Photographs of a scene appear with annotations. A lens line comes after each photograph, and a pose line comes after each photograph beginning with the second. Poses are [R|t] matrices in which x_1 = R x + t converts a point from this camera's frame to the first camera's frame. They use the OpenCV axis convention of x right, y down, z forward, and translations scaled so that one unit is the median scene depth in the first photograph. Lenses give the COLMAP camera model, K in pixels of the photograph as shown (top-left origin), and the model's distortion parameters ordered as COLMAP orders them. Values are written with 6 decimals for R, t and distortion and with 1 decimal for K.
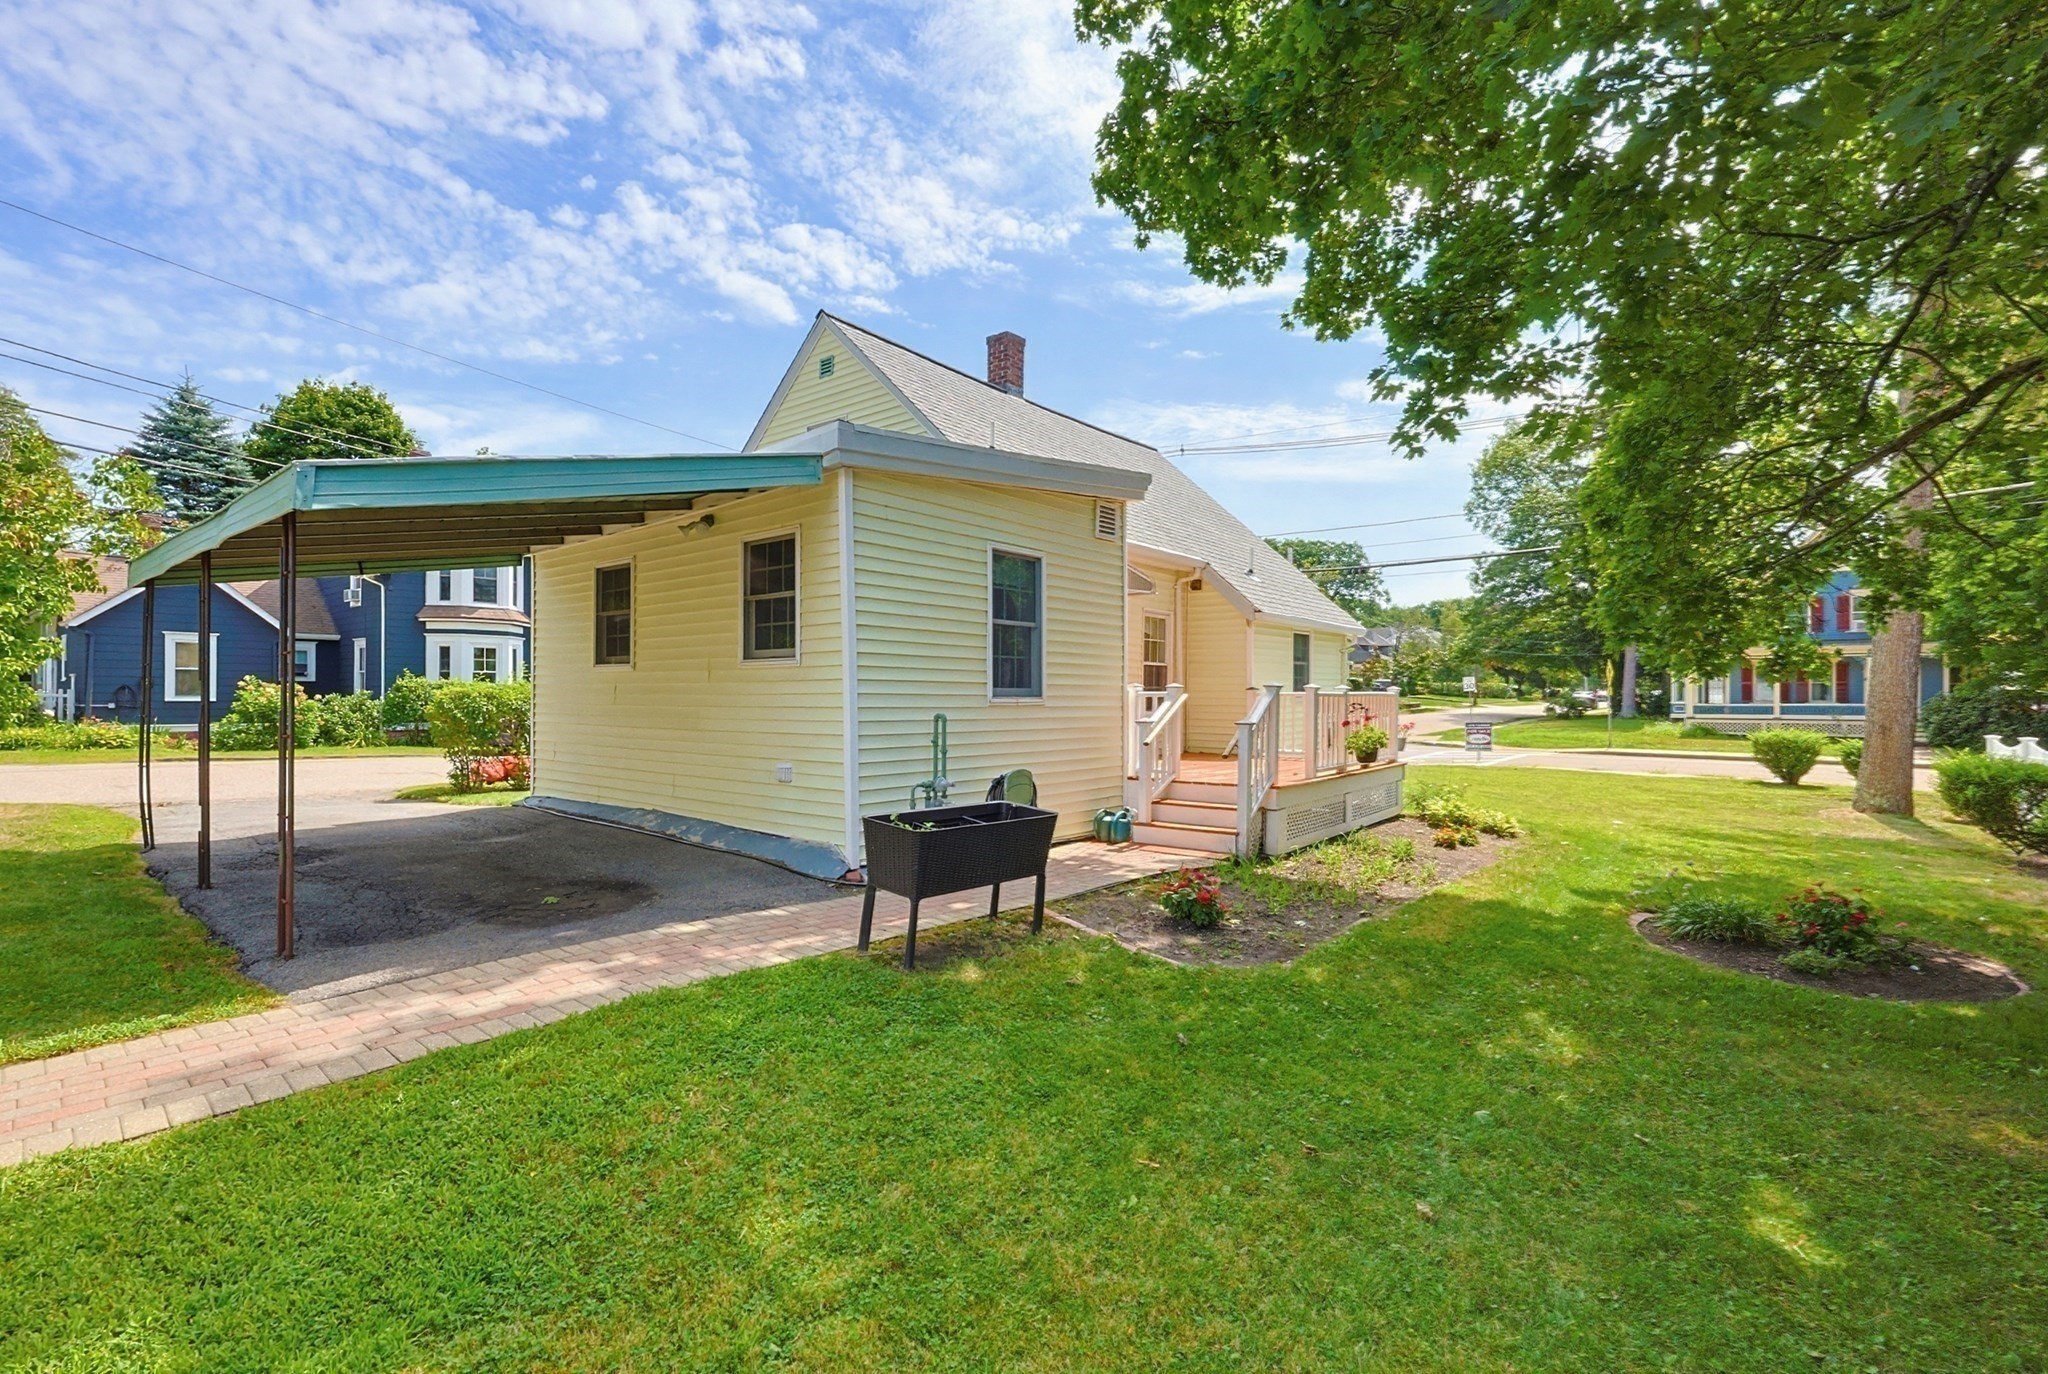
lens RADIAL K [[921.7, 0, 1027.4], [0, 921.7, 705.7], [0, 0, 1]] dist [-0.001414, -0.000055]
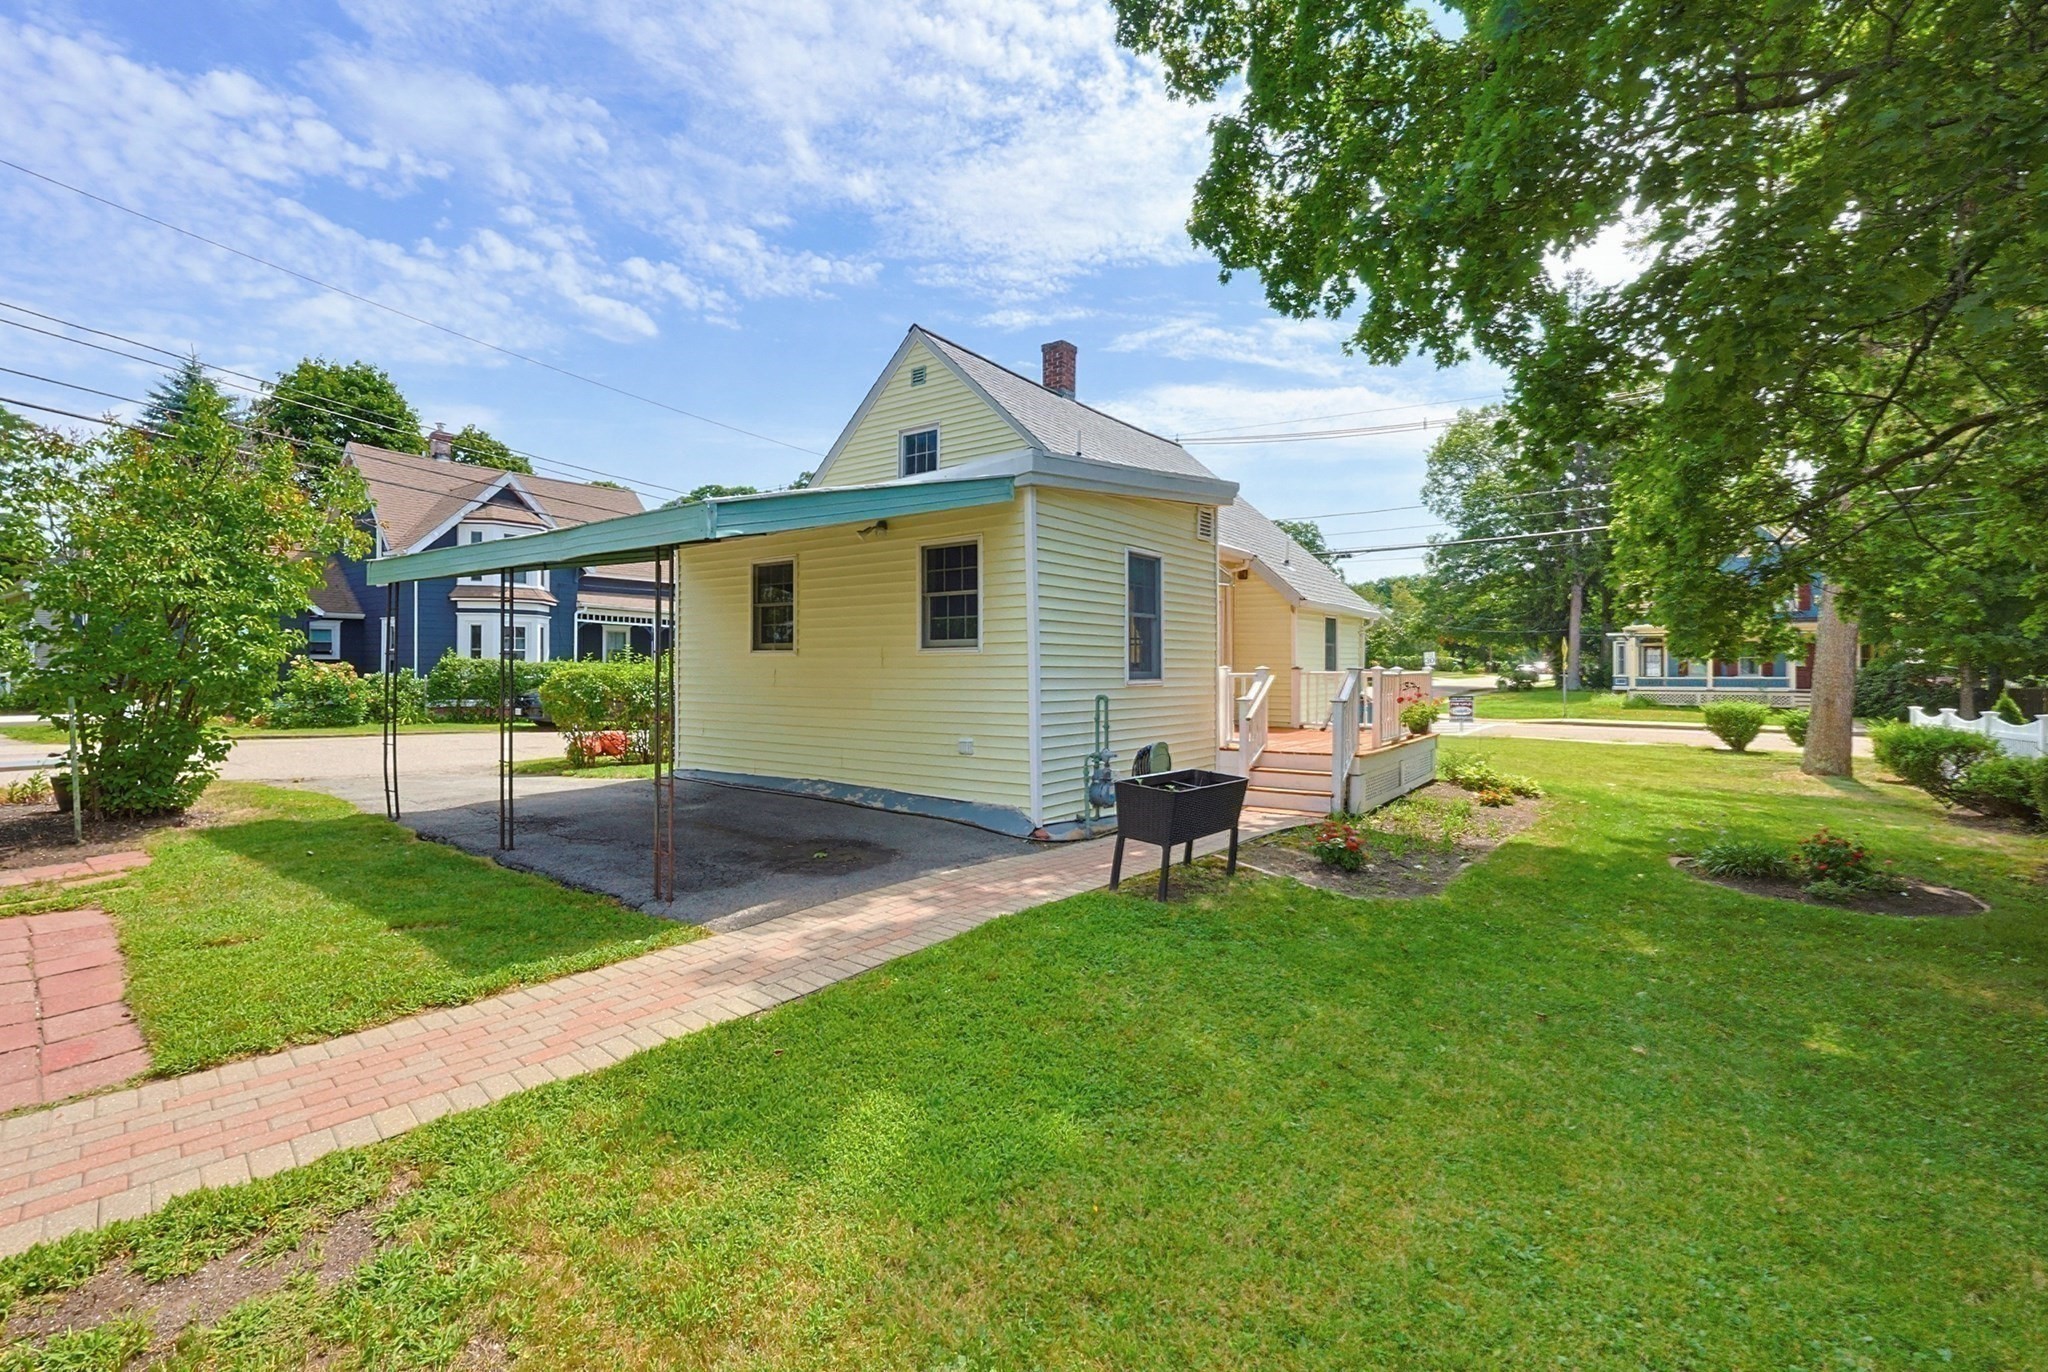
lens RADIAL K [[902.5, 0, 1038.7], [0, 902.5, 676.9], [0, 0, 1]] dist [-0.001271, -0.000563]
pose [[0.998552, -0.002495, 0.053734, -0.148718], [0.002625, 0.999994, -0.002365, -0.007199], [-0.053727, 0.002502, 0.998552, -0.089115]]
